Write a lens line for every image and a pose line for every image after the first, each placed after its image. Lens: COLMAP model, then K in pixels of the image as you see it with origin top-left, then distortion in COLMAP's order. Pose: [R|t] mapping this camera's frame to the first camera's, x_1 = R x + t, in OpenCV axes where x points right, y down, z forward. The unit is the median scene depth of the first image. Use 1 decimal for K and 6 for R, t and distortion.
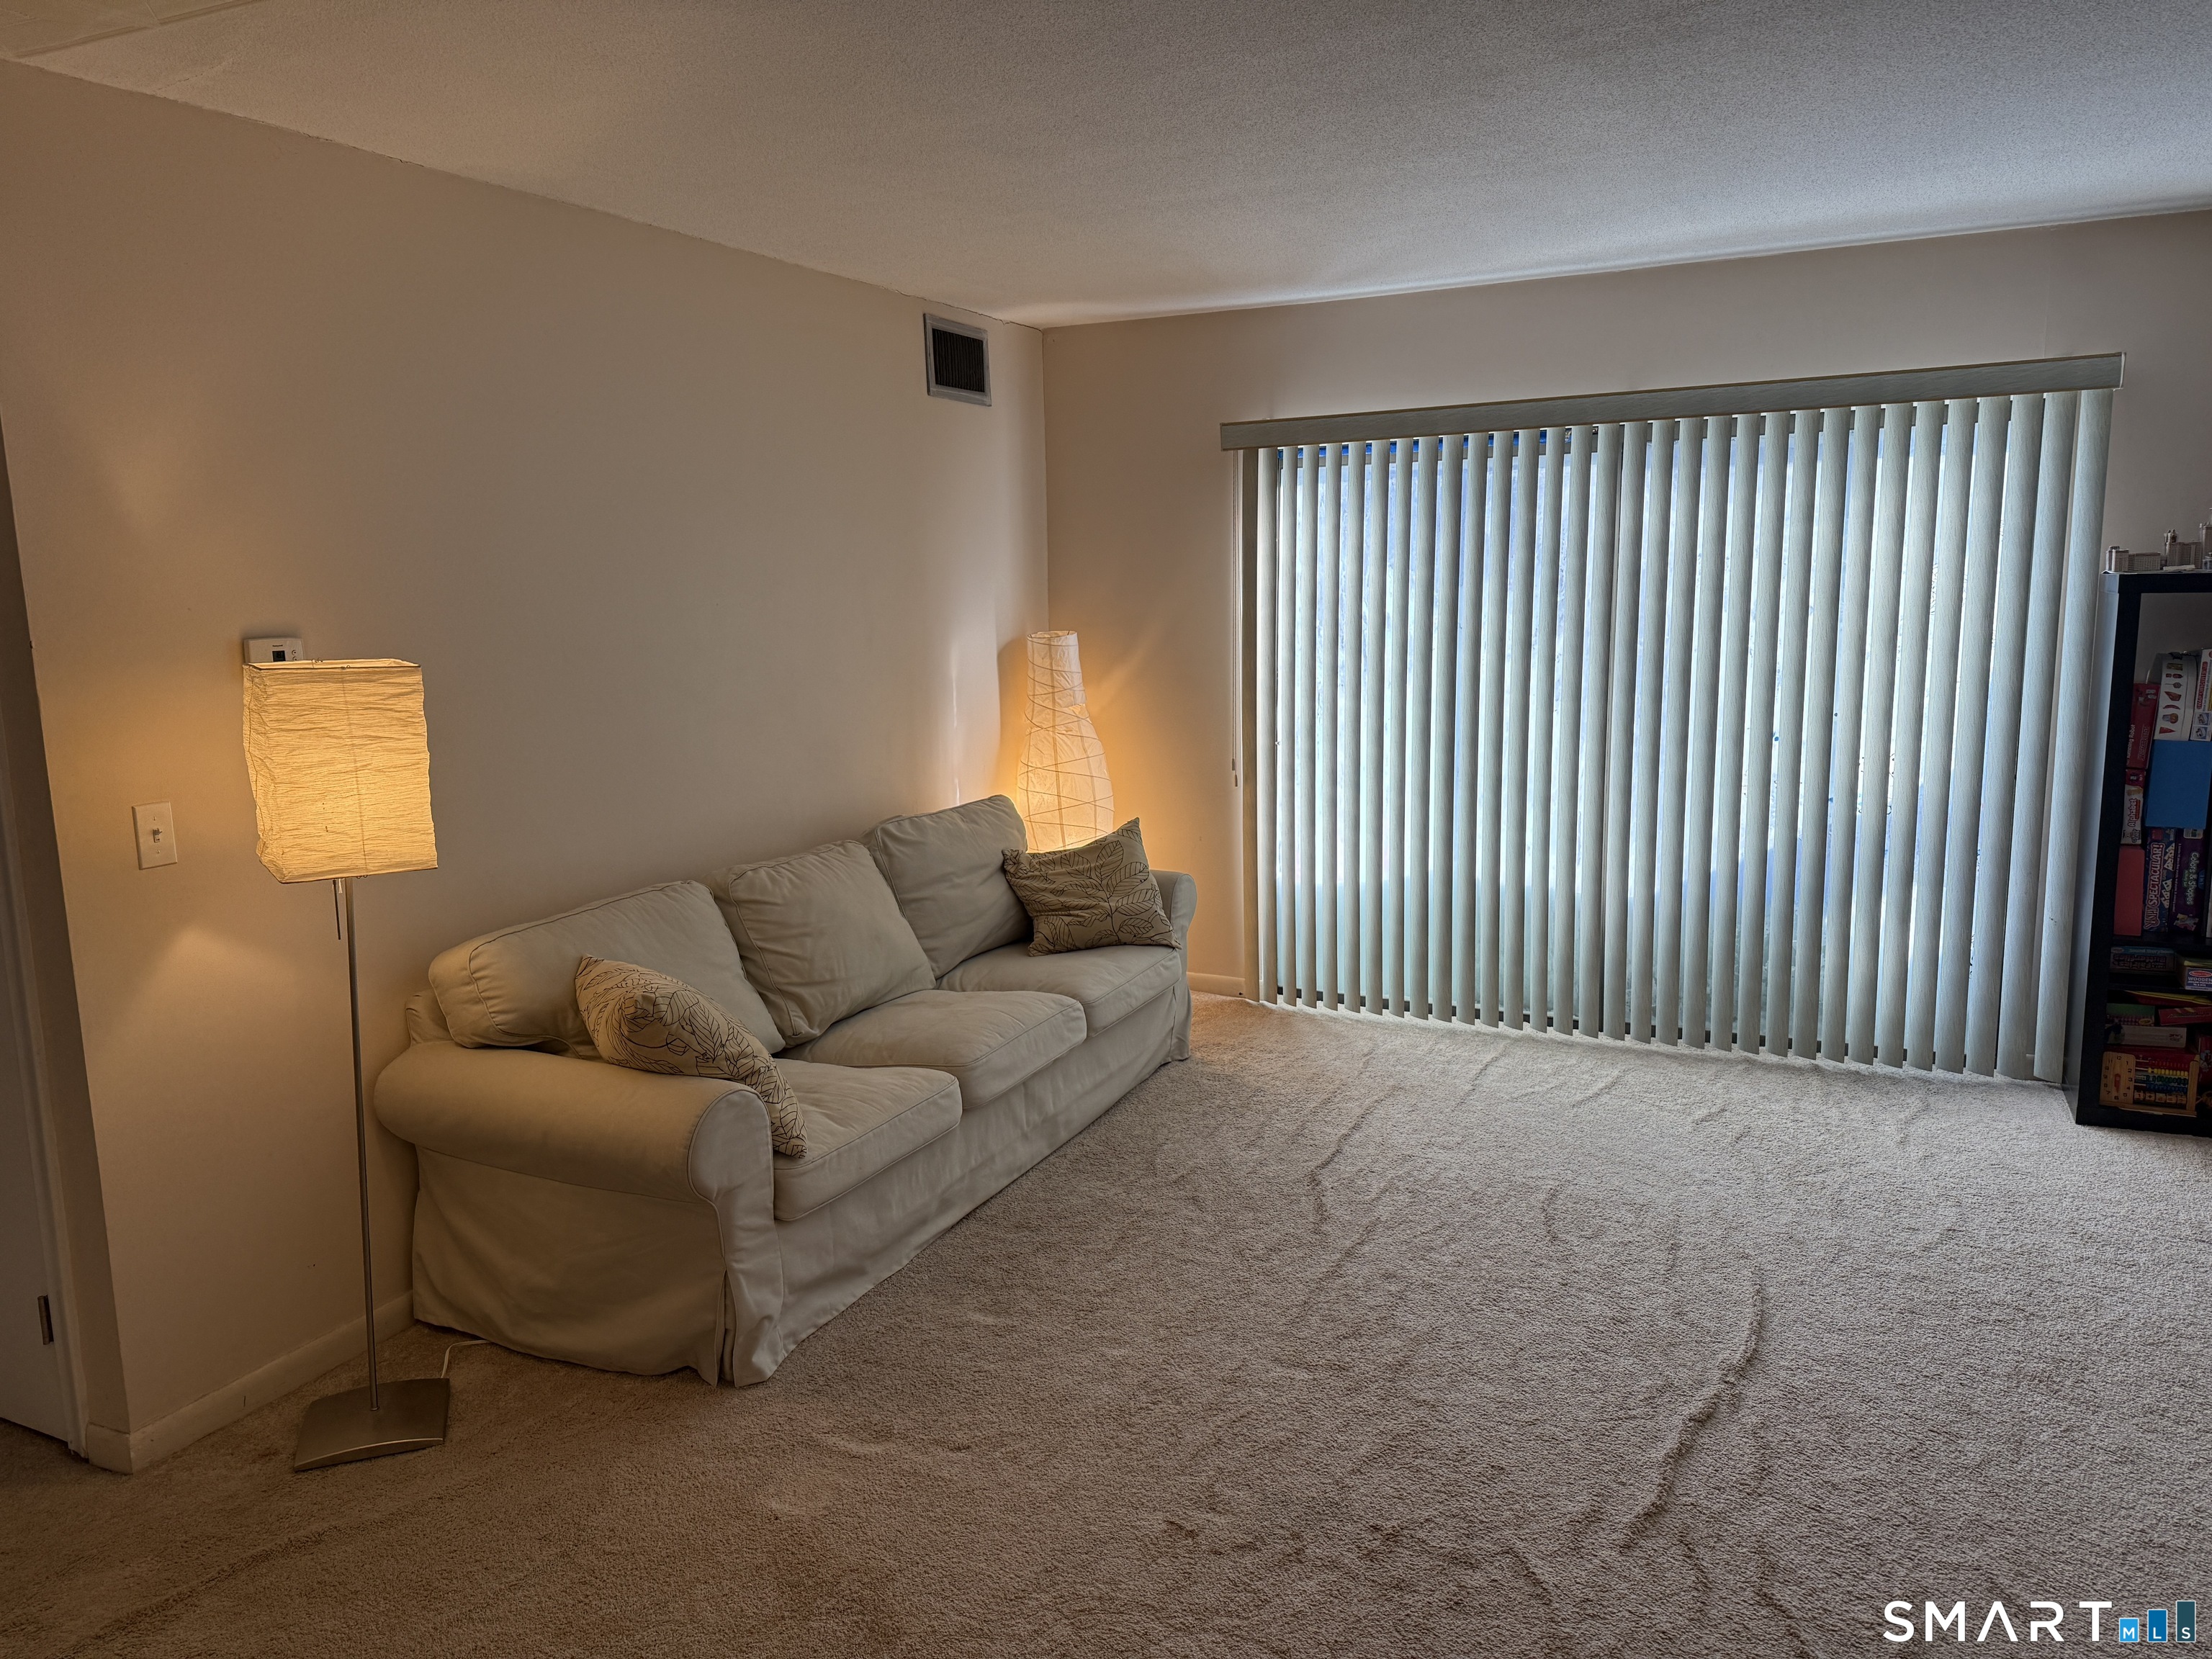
lens RADIAL K [[1547.3, 0, 1099.3], [0, 1547.3, 822.3], [0, 0, 1]] dist [0.125112, -0.169206]
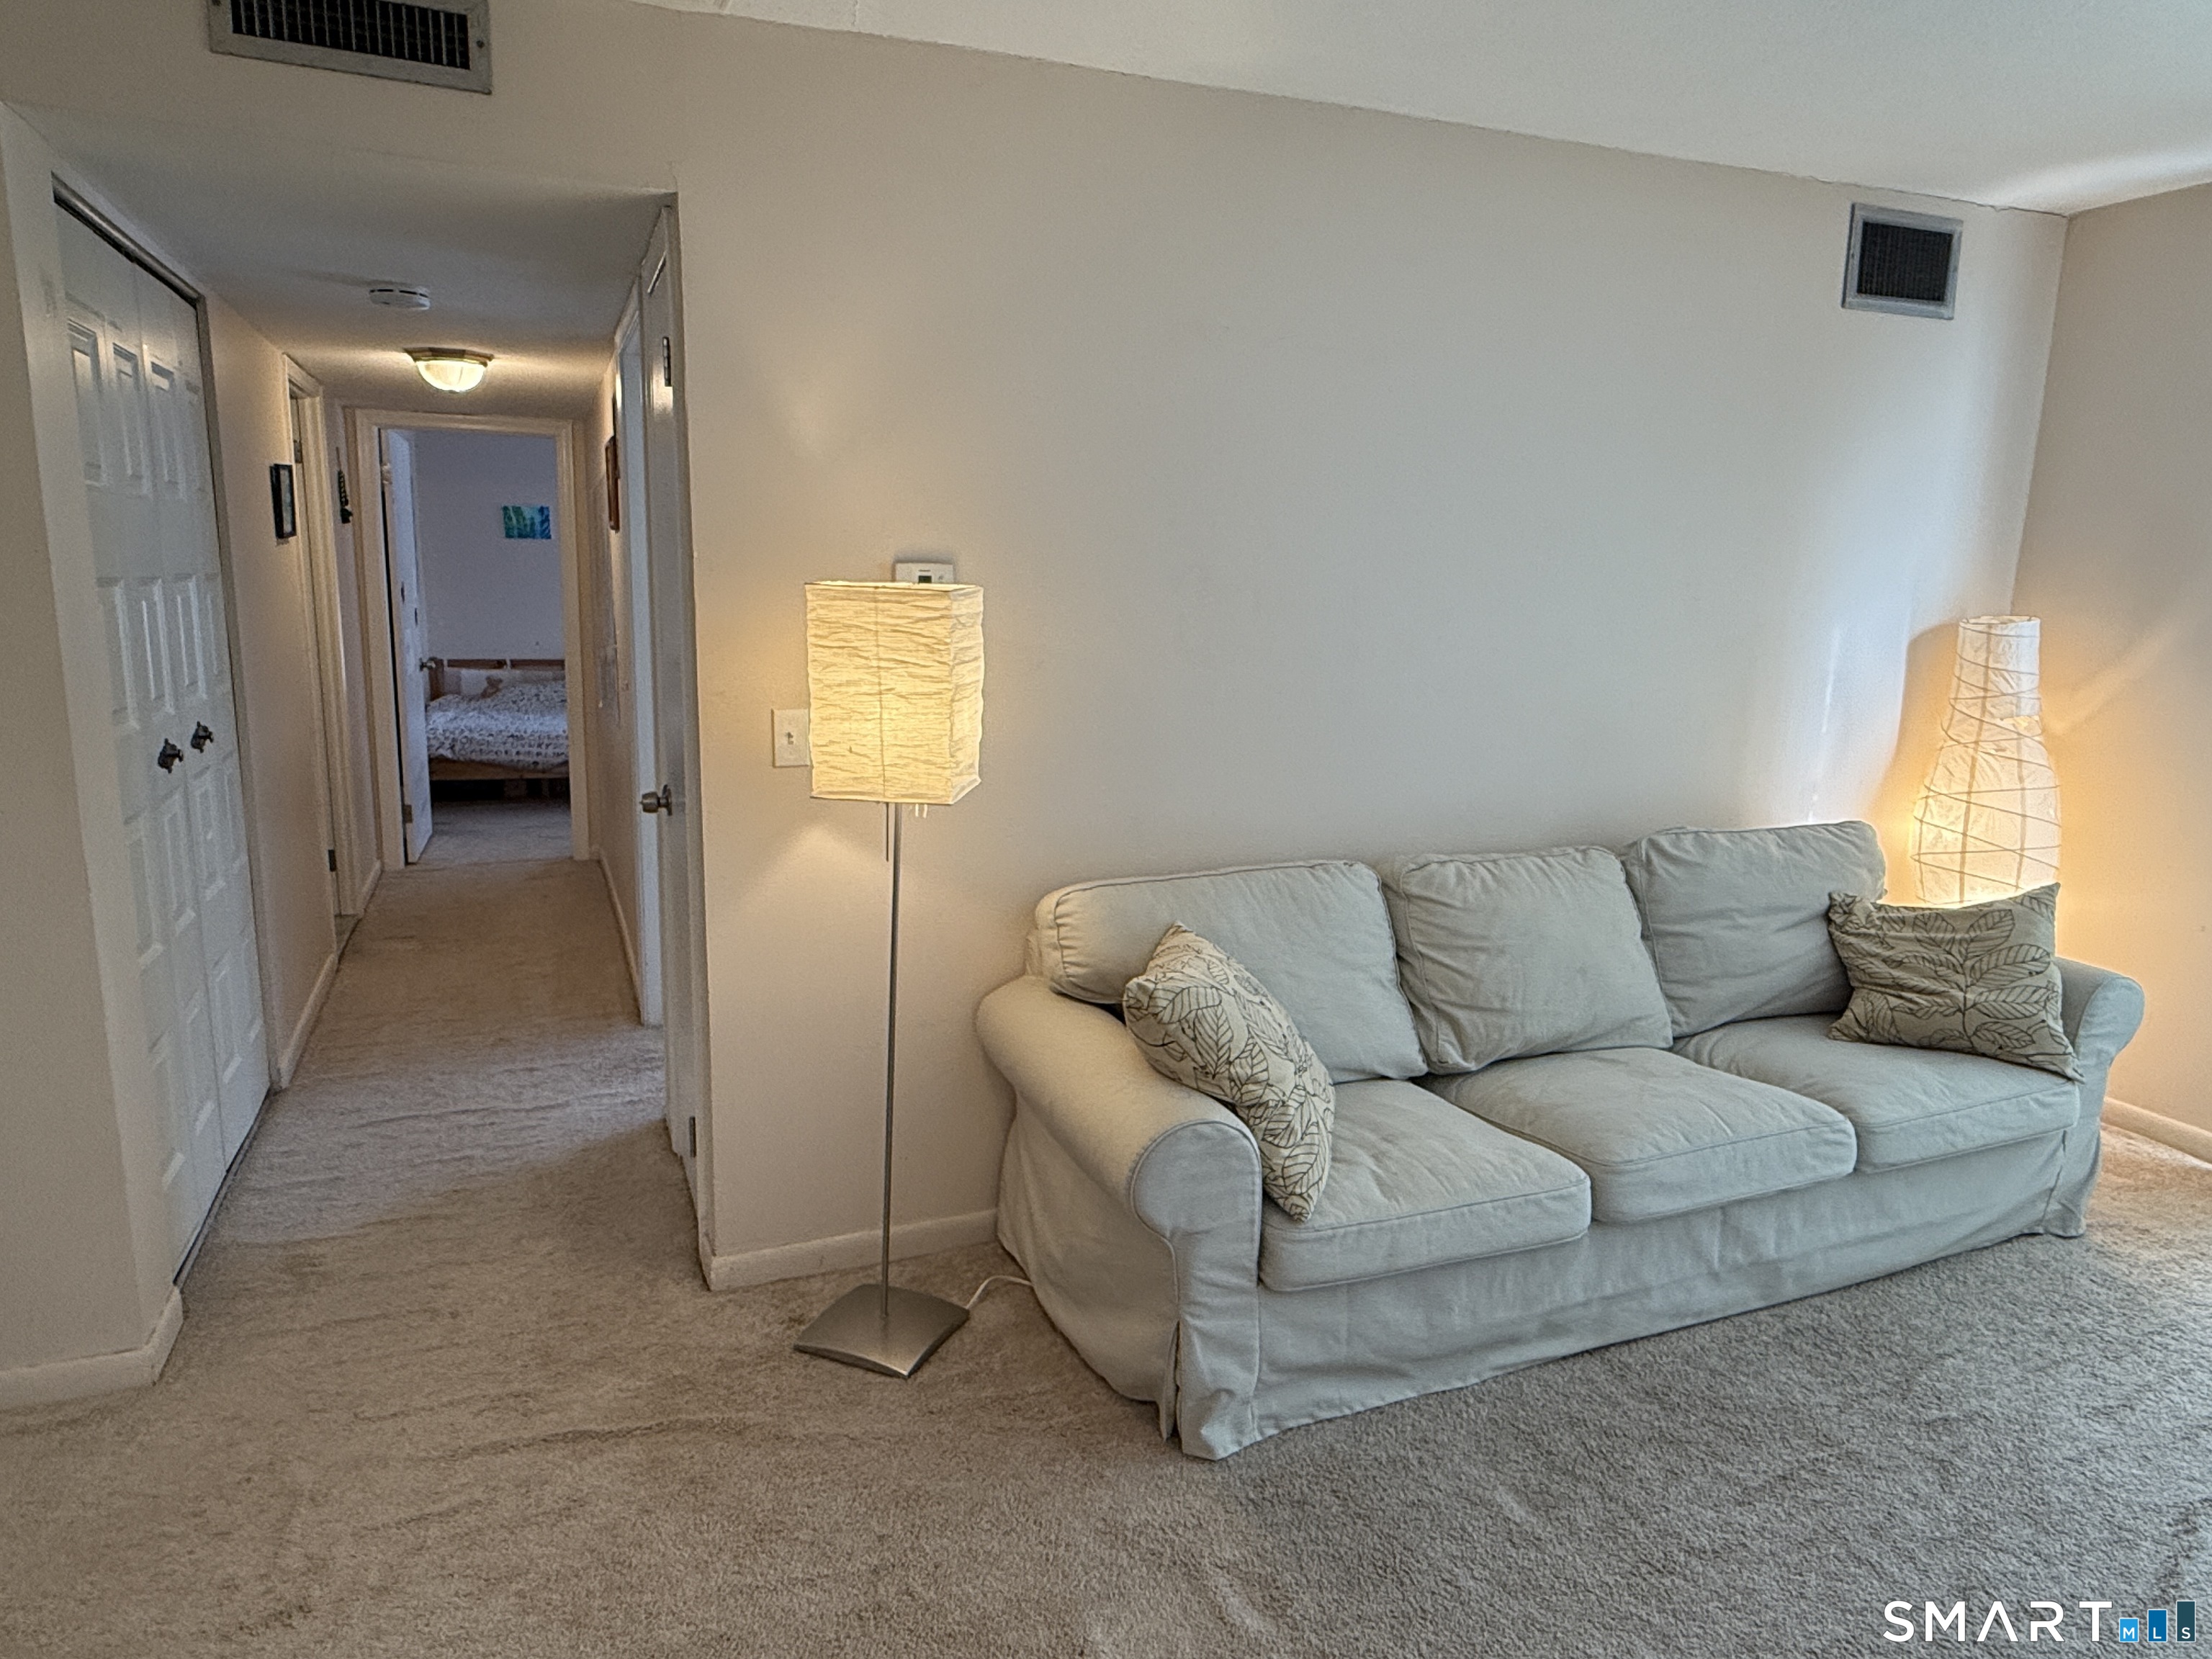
lens RADIAL K [[1360.1, 0, 1084.8], [0, 1360.1, 822.6], [0, 0, 1]] dist [-0.003820, 0.003260]
pose [[0.736602, 0.153854, -0.658595, 0.123567], [-0.133909, 0.987681, 0.080962, -0.025464], [0.662938, 0.028555, 0.748130, 0.296614]]
